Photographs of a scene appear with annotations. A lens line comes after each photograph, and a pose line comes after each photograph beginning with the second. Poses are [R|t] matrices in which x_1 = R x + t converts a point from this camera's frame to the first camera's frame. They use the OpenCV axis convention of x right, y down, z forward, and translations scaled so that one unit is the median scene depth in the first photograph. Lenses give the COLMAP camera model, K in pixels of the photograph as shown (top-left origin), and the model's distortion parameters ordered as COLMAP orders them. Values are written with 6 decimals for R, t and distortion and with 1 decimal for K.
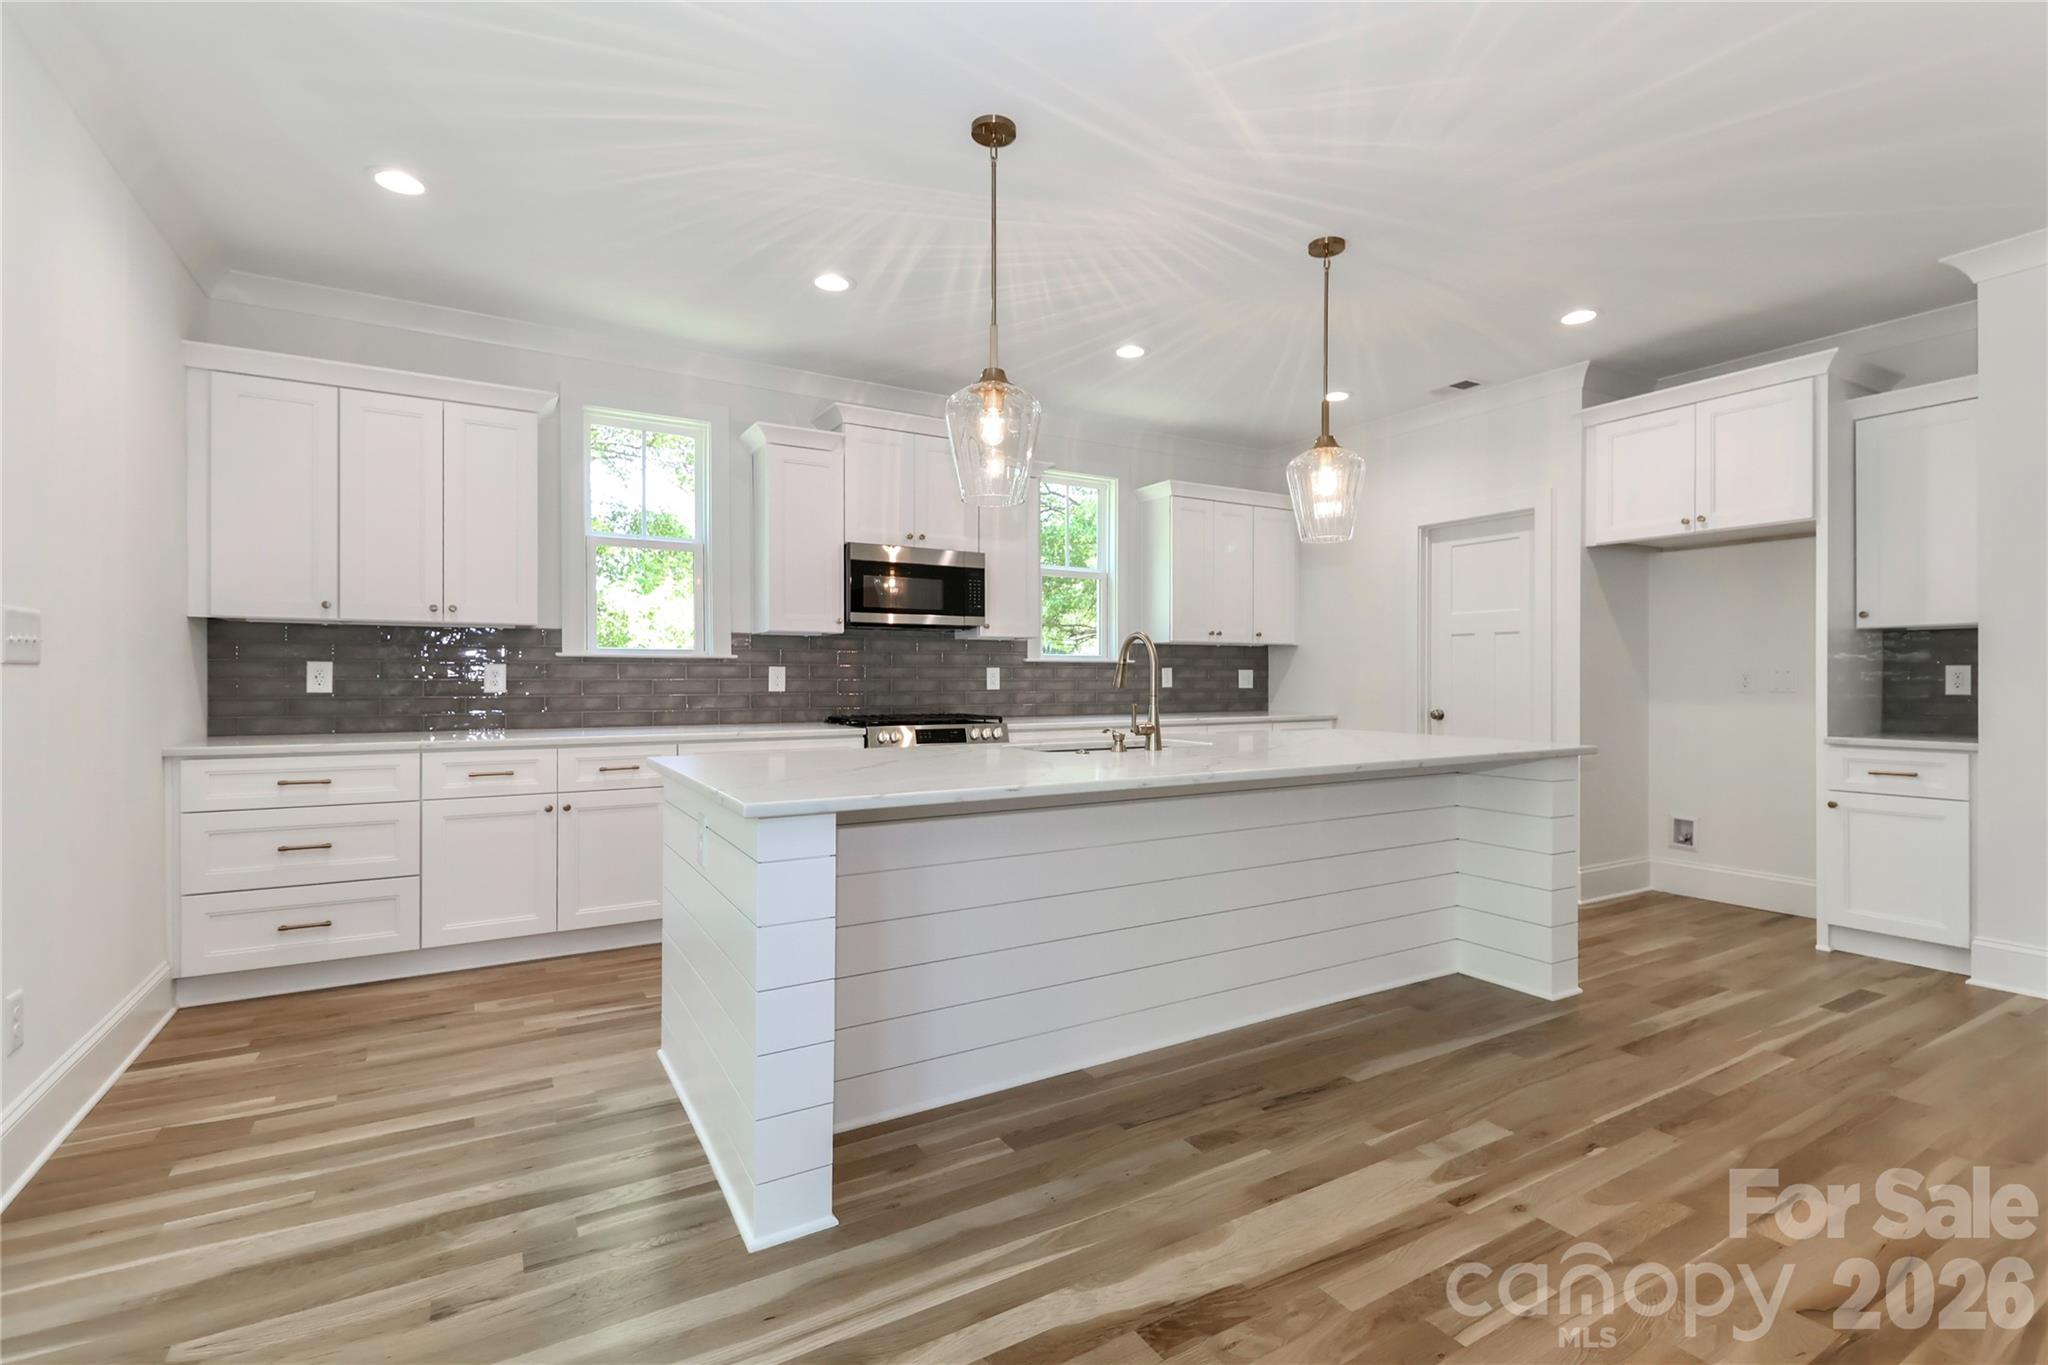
lens RADIAL K [[971.3, 0, 1036.2], [0, 971.3, 676.0], [0, 0, 1]] dist [0.030887, -0.000830]
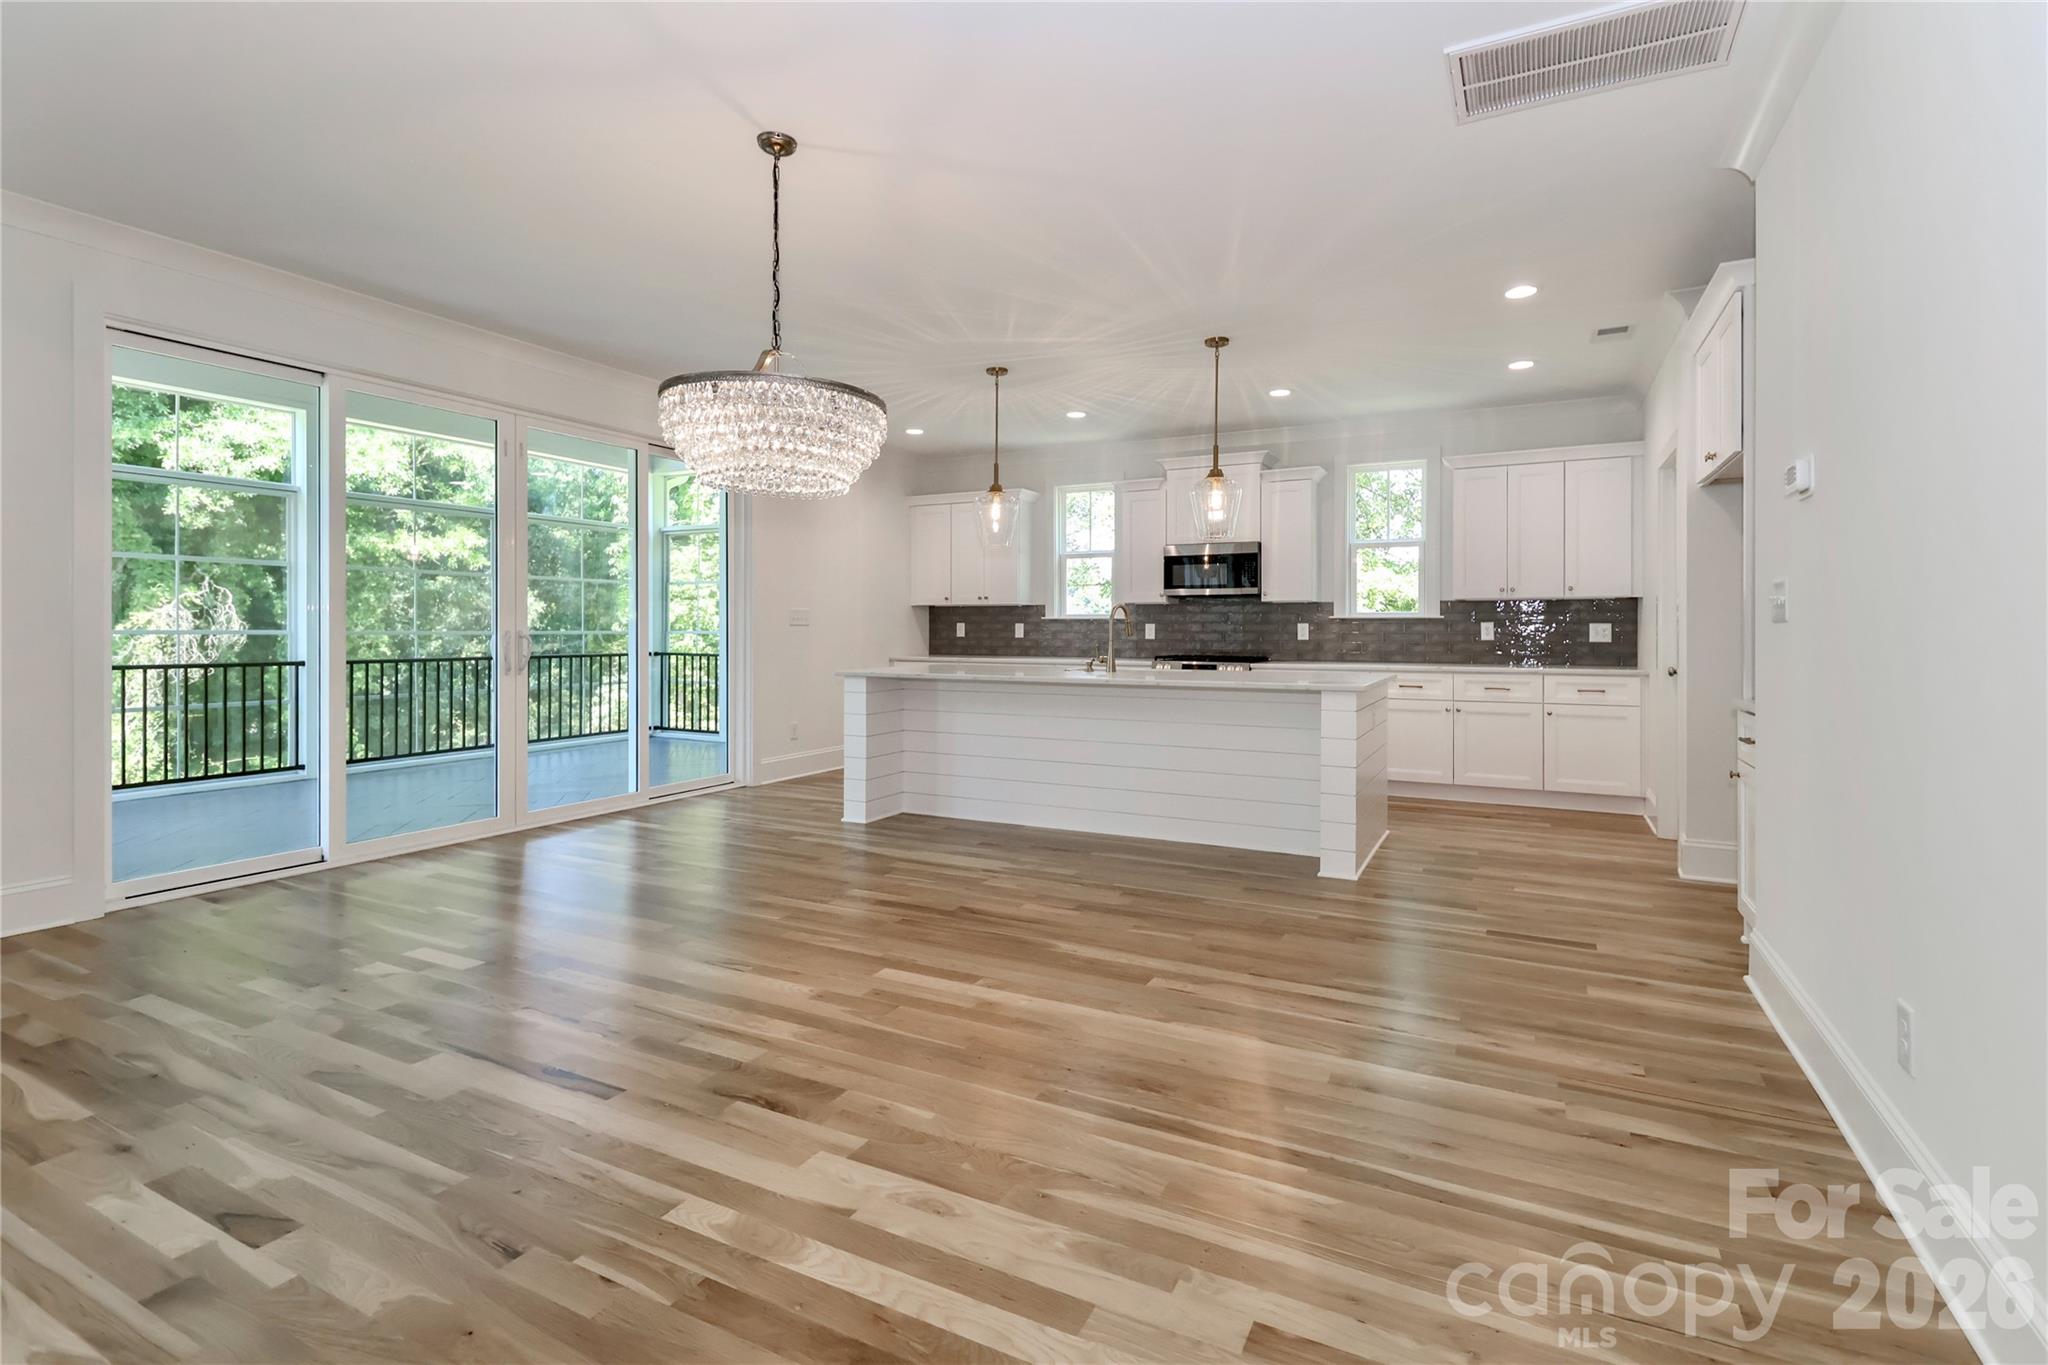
lens RADIAL K [[971.3, 0, 1023.6], [0, 971.3, 635.4], [0, 0, 1]] dist [0.030887, -0.000830]
pose [[0.531950, 0.001671, -0.846774, 0.984619], [-0.004815, 0.999988, -0.001052, 0.012247], [0.846762, 0.004637, 0.531952, -0.048682]]
